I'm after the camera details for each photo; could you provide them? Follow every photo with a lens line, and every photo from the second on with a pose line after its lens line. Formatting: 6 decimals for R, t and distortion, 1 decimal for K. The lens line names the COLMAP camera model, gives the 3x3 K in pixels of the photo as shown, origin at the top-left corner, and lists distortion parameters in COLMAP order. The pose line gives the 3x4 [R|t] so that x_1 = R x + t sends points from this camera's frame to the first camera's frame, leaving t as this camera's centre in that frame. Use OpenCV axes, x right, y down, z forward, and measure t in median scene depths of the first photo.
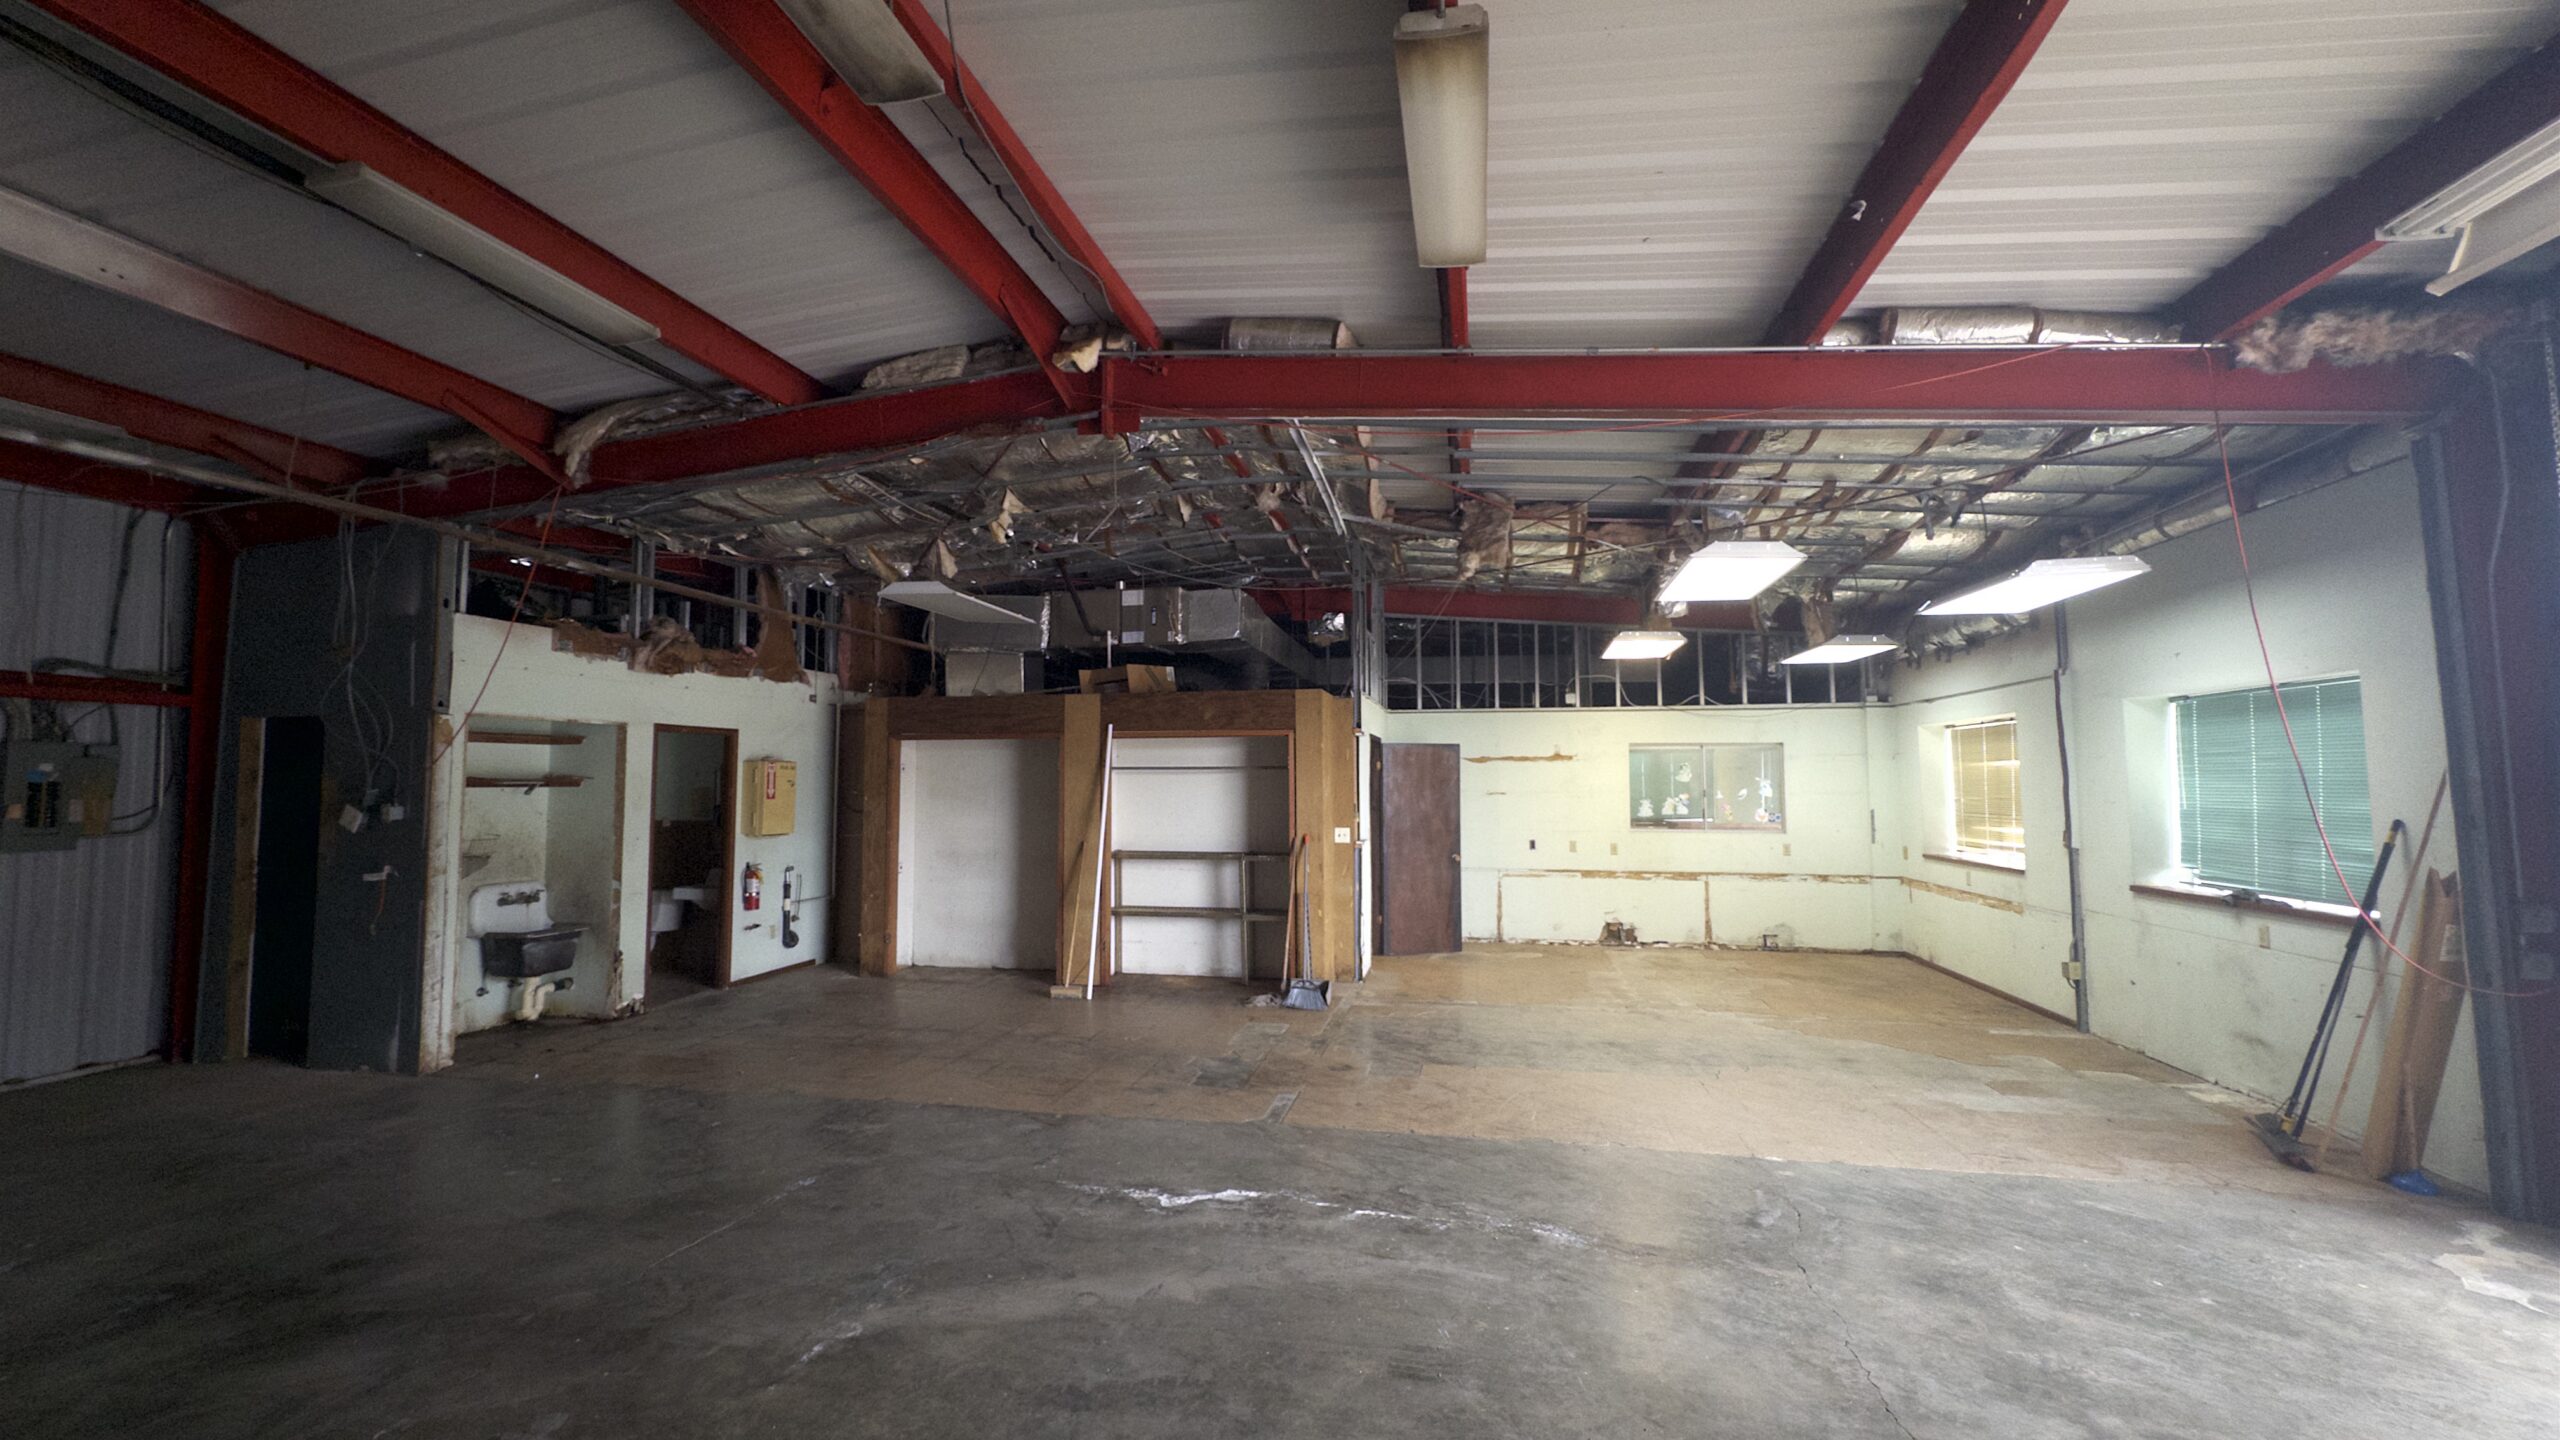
lens RADIAL K [[1032.4, 0, 1277.2], [0, 1032.4, 717.7], [0, 0, 1]] dist [-0.003327, -0.000019]
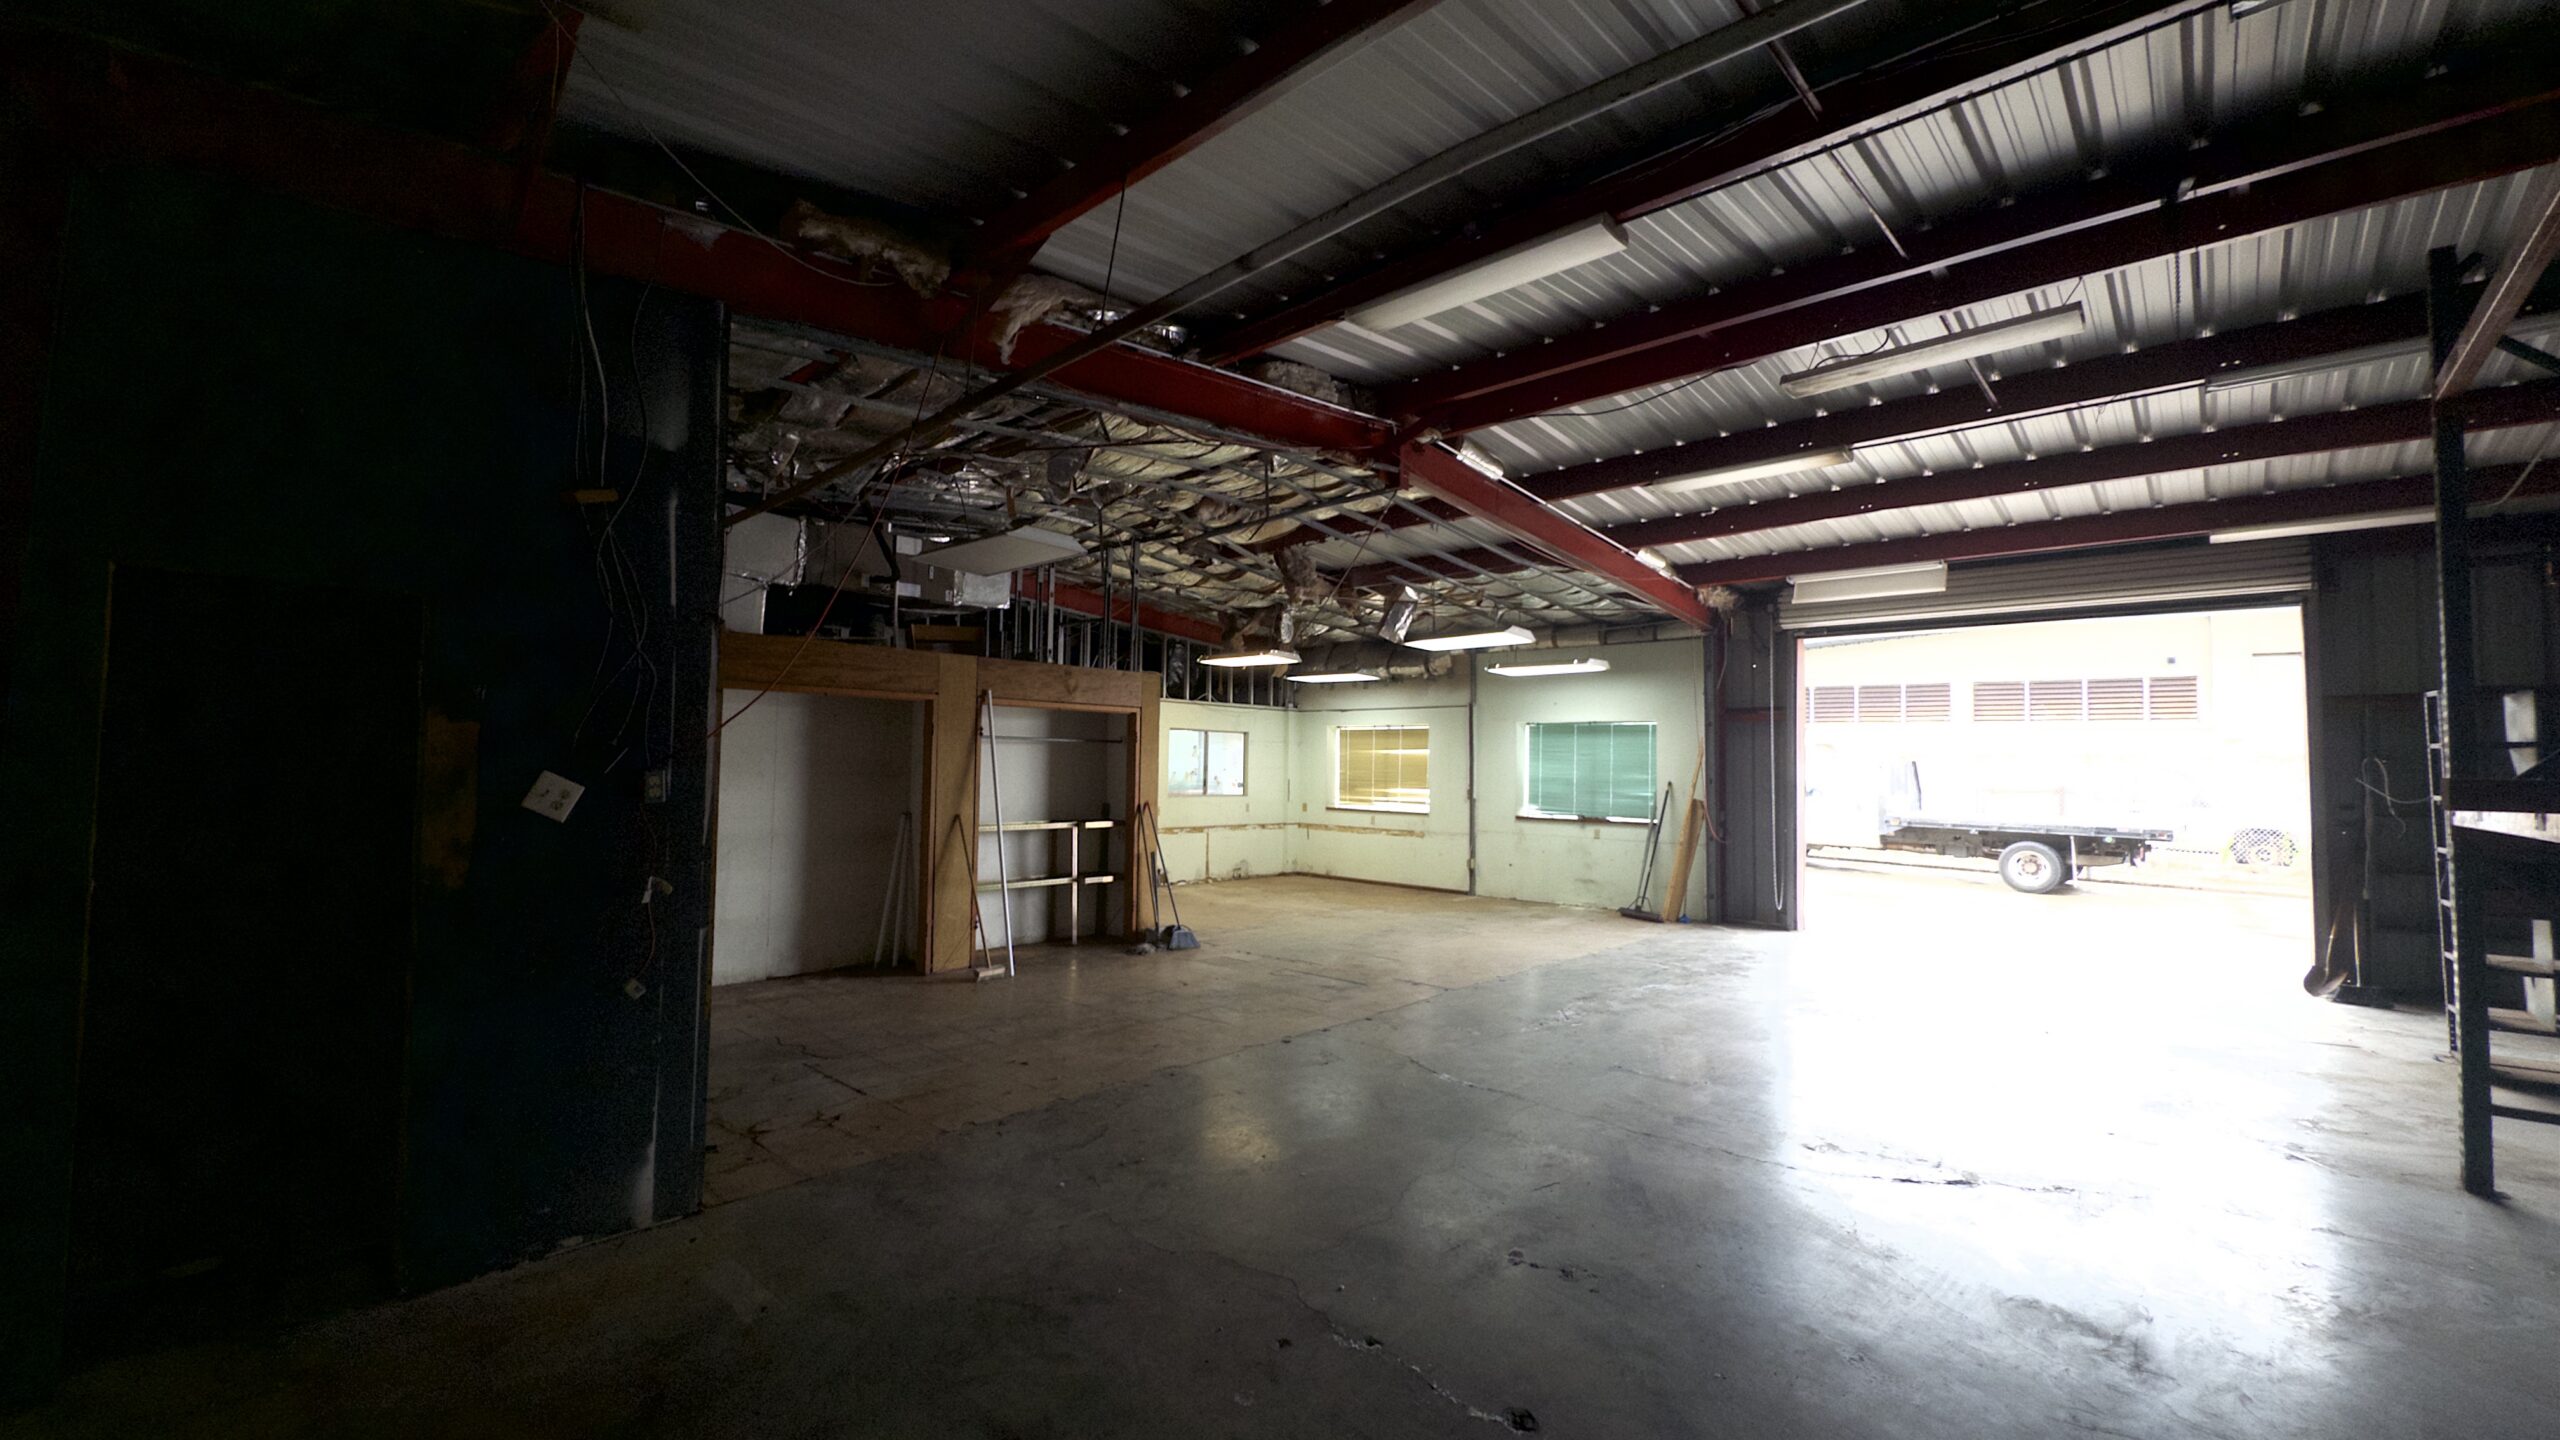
lens RADIAL K [[1032.4, 0, 1284.7], [0, 1032.4, 720.2], [0, 0, 1]] dist [-0.003327, -0.000019]
pose [[0.507033, 0.047432, 0.860621, -1.040398], [-0.071502, 0.997358, -0.012843, 0.033104], [-0.858956, -0.055024, 0.509084, 0.351105]]
